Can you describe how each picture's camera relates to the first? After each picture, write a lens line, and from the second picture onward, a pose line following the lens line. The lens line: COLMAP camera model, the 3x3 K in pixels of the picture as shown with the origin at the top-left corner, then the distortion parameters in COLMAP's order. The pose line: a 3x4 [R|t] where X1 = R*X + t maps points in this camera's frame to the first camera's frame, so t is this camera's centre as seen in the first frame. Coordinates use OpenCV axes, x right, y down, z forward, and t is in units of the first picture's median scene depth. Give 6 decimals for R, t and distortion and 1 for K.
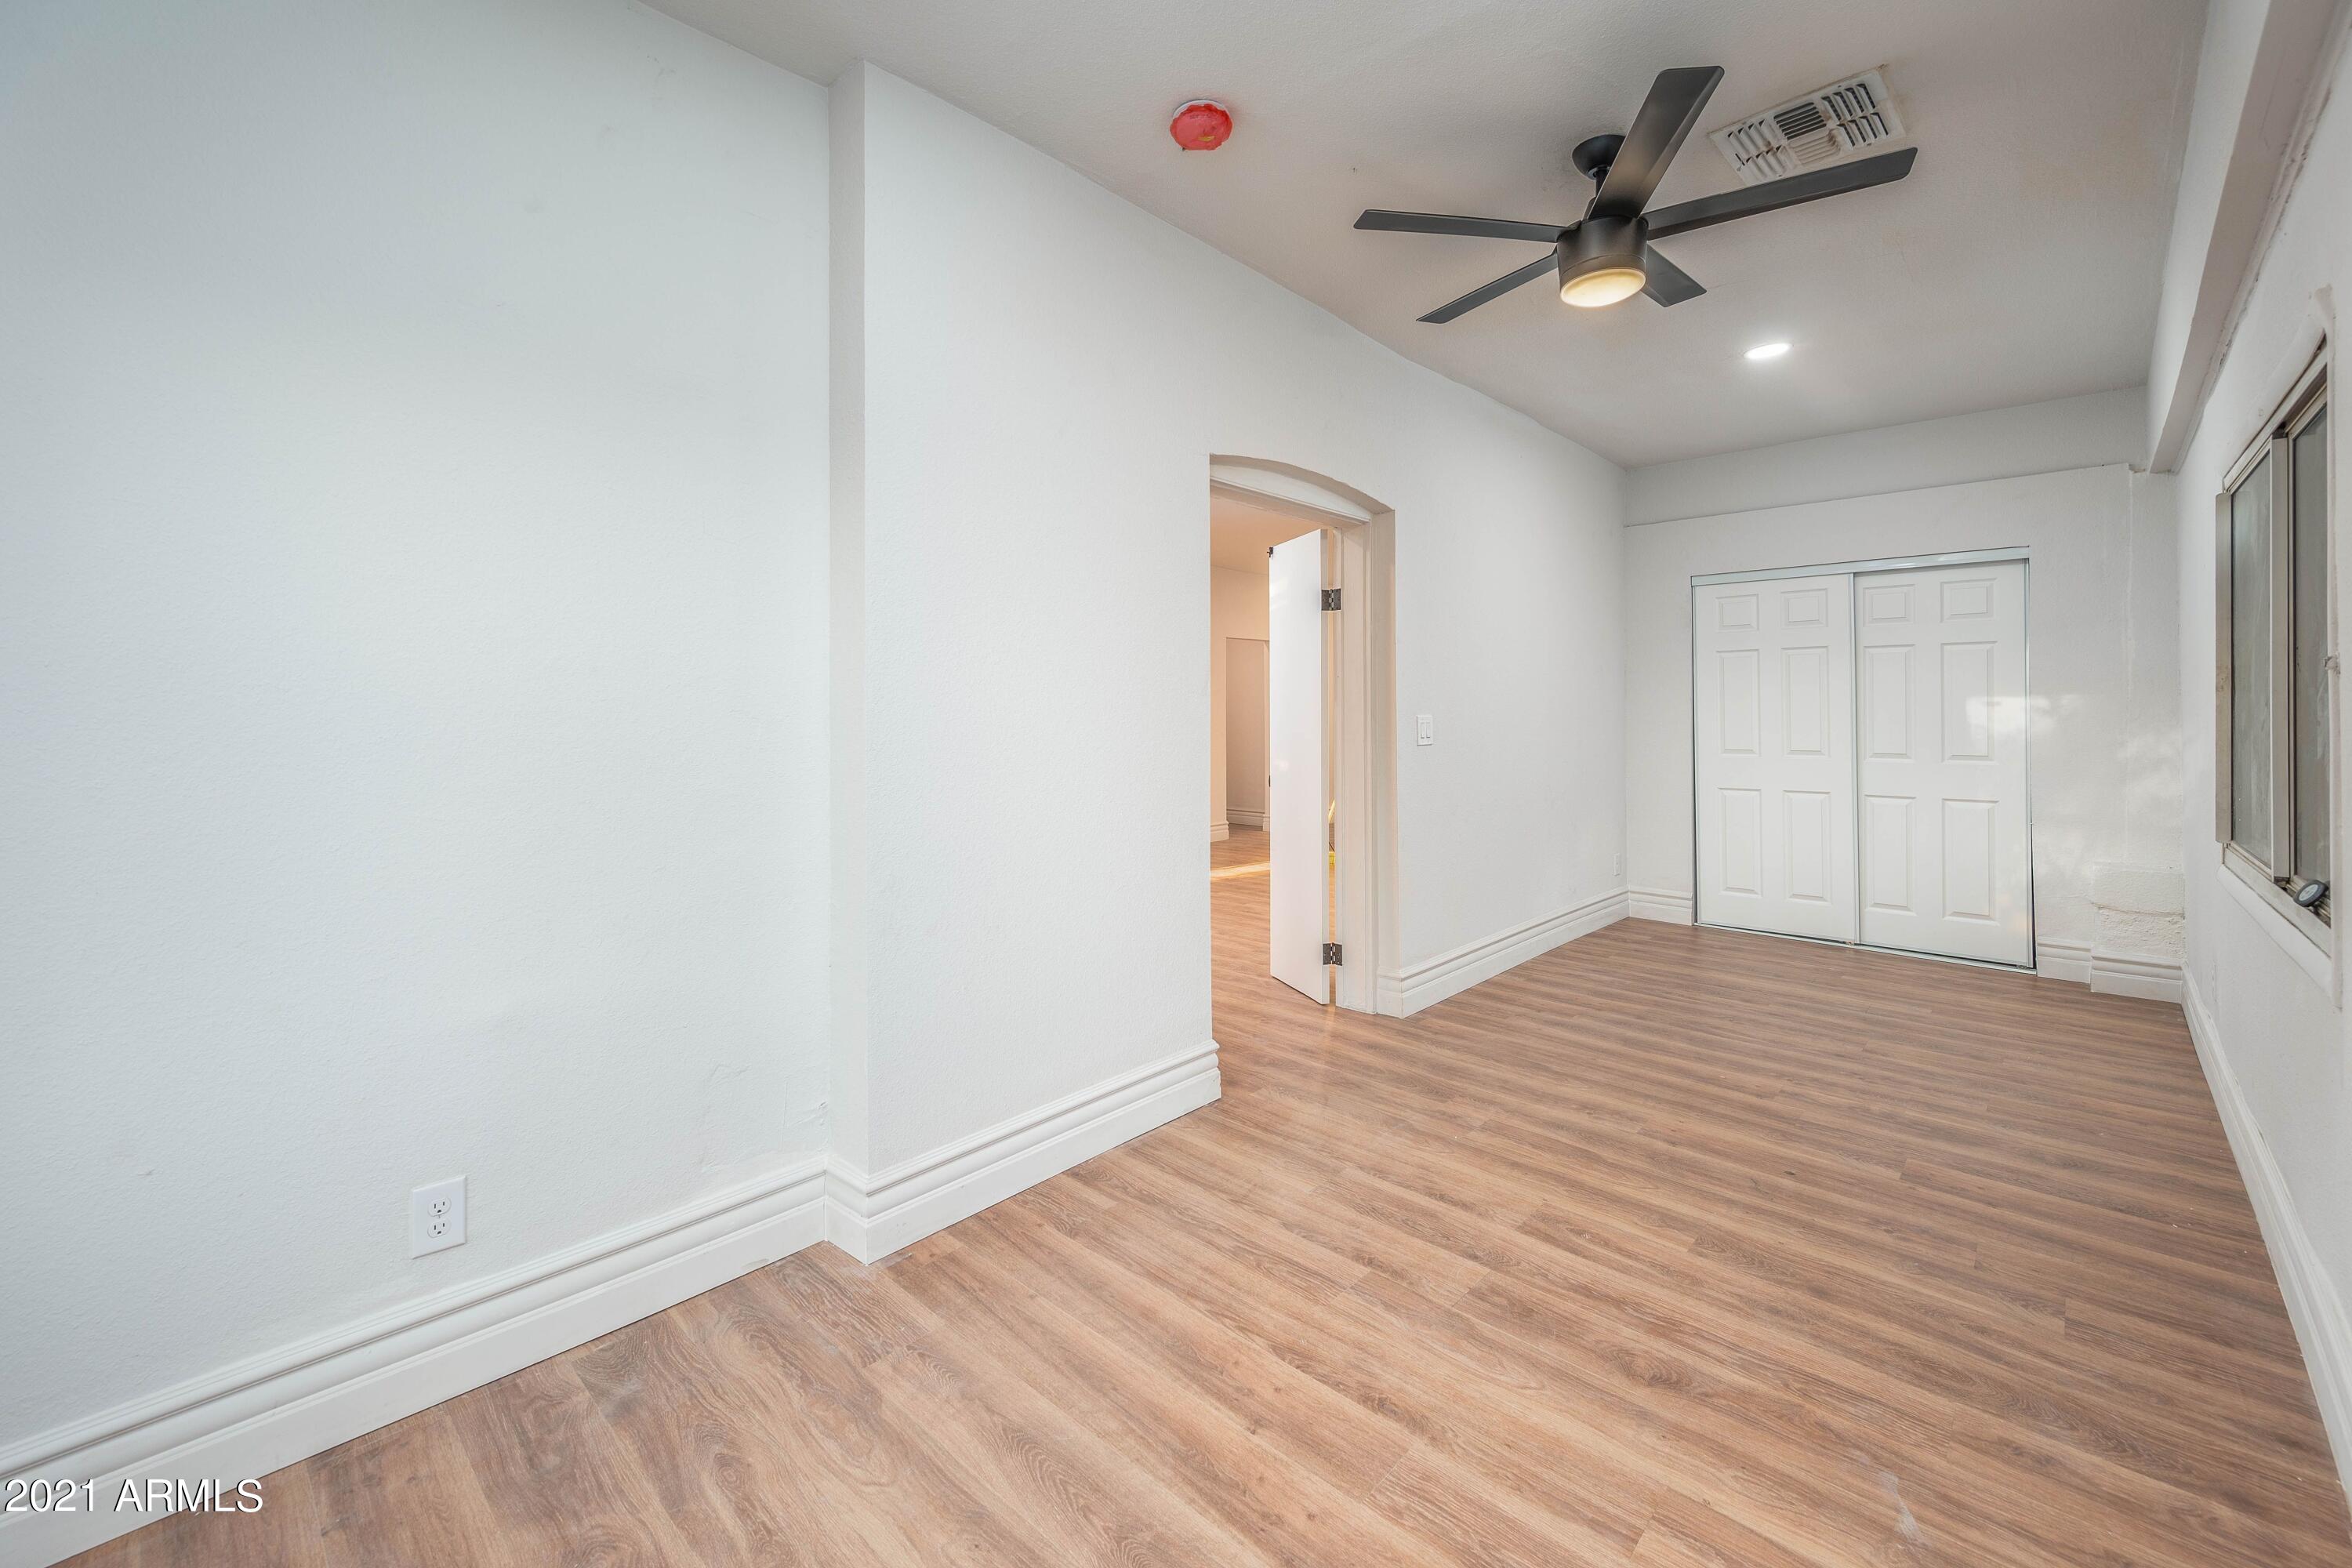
lens RADIAL K [[950.0, 0, 1174.4], [0, 950.0, 716.6], [0, 0, 1]] dist [0.001165, 0.000220]
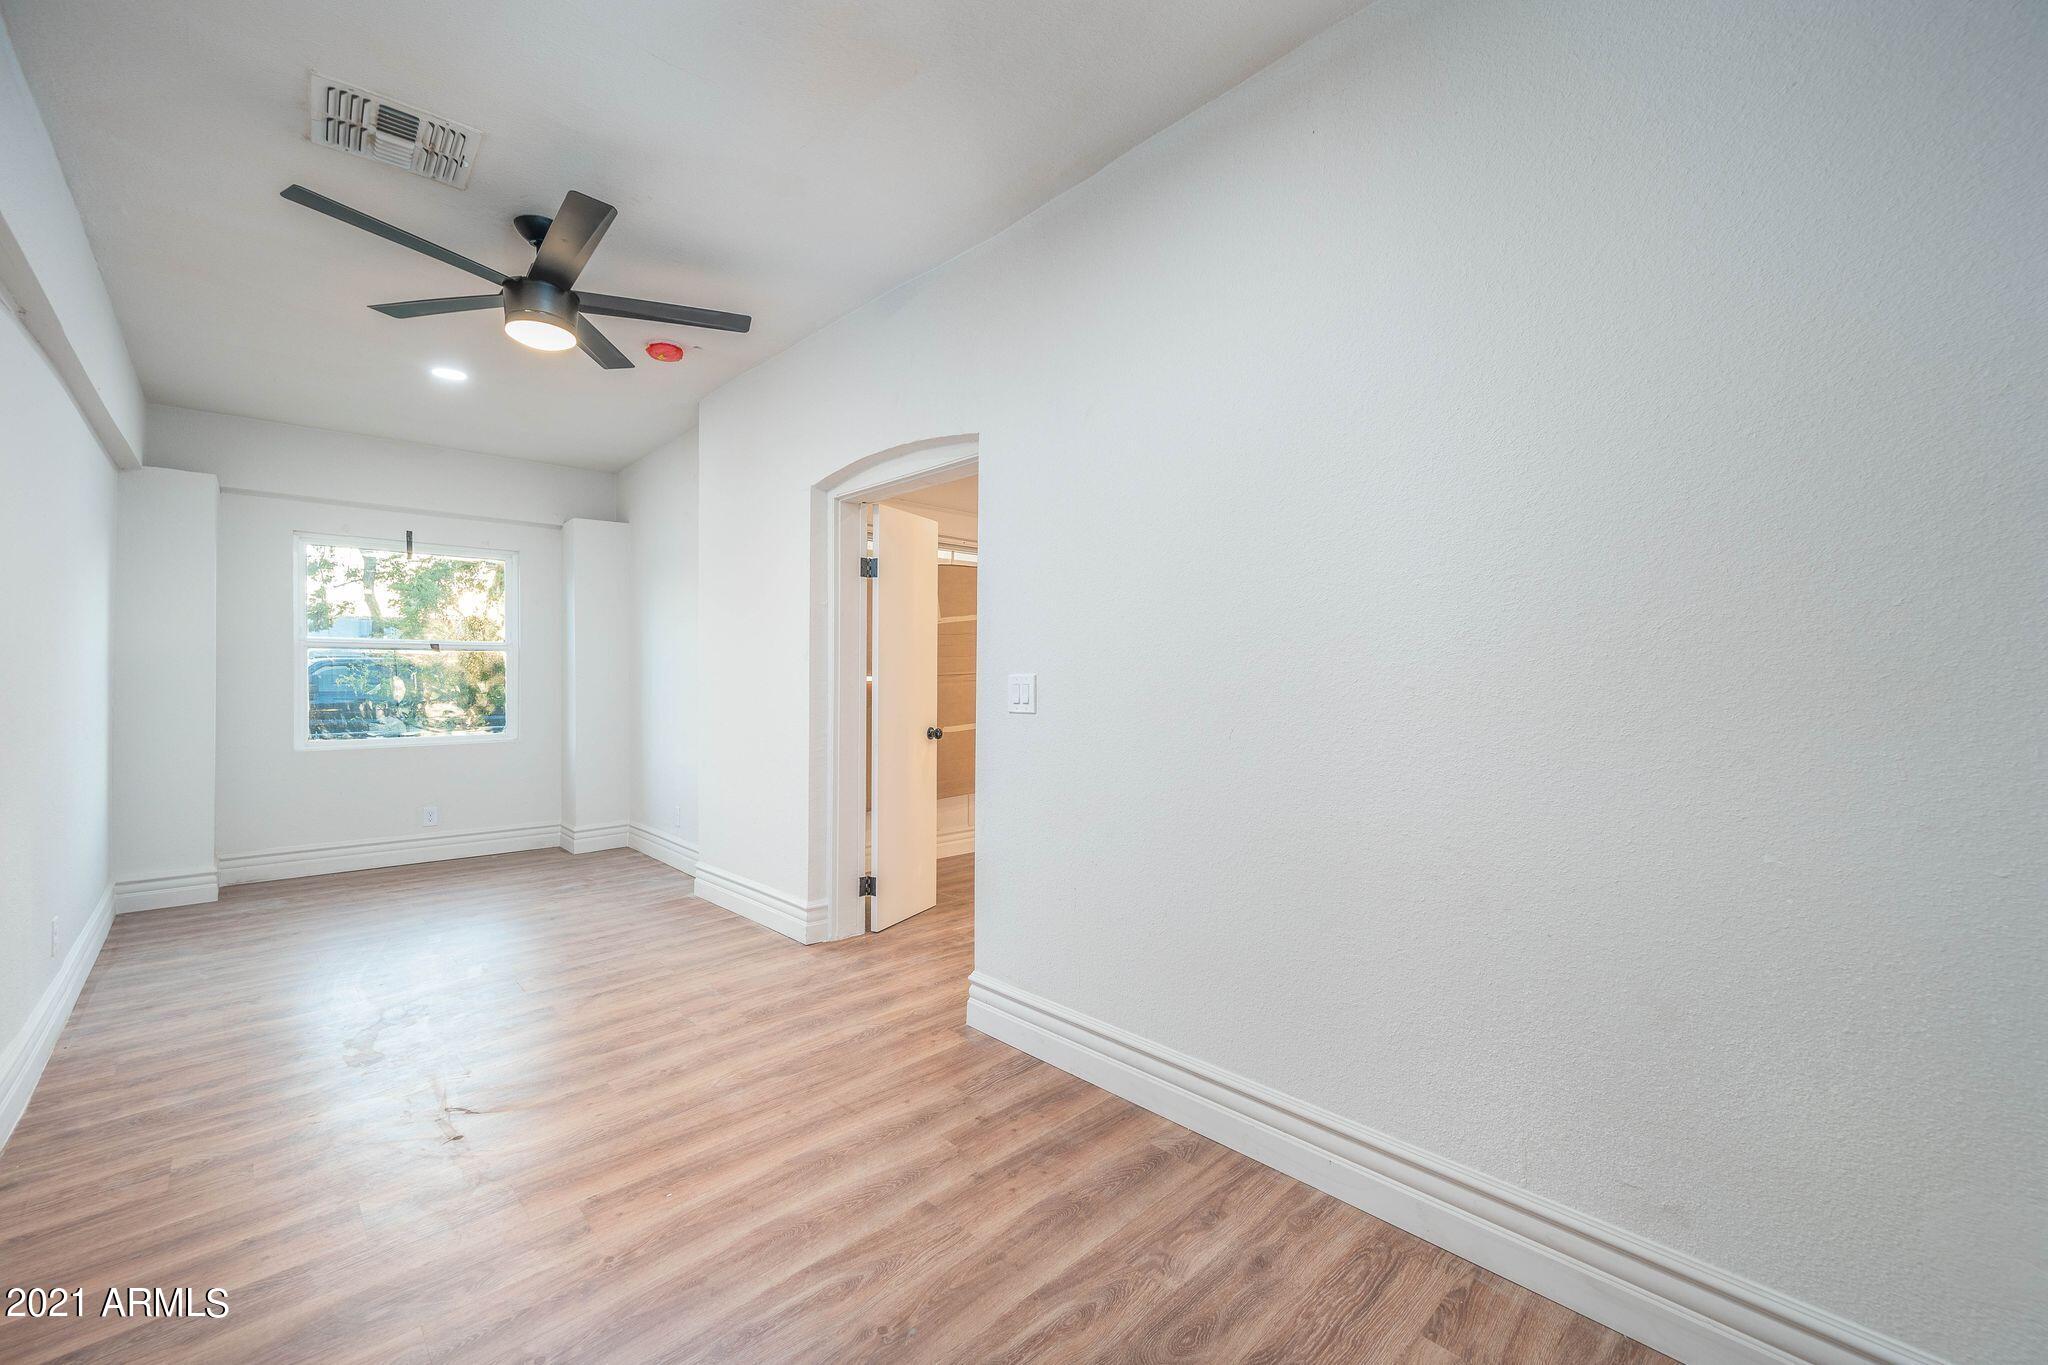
lens RADIAL K [[817.6, 0, 1016.2], [0, 817.6, 674.5], [0, 0, 1]] dist [0.001406, -0.000094]
pose [[-0.049290, 0.005920, -0.998767, 1.378713], [-0.004963, 0.999969, 0.006172, -0.007148], [0.998772, 0.005261, -0.049259, 1.524502]]
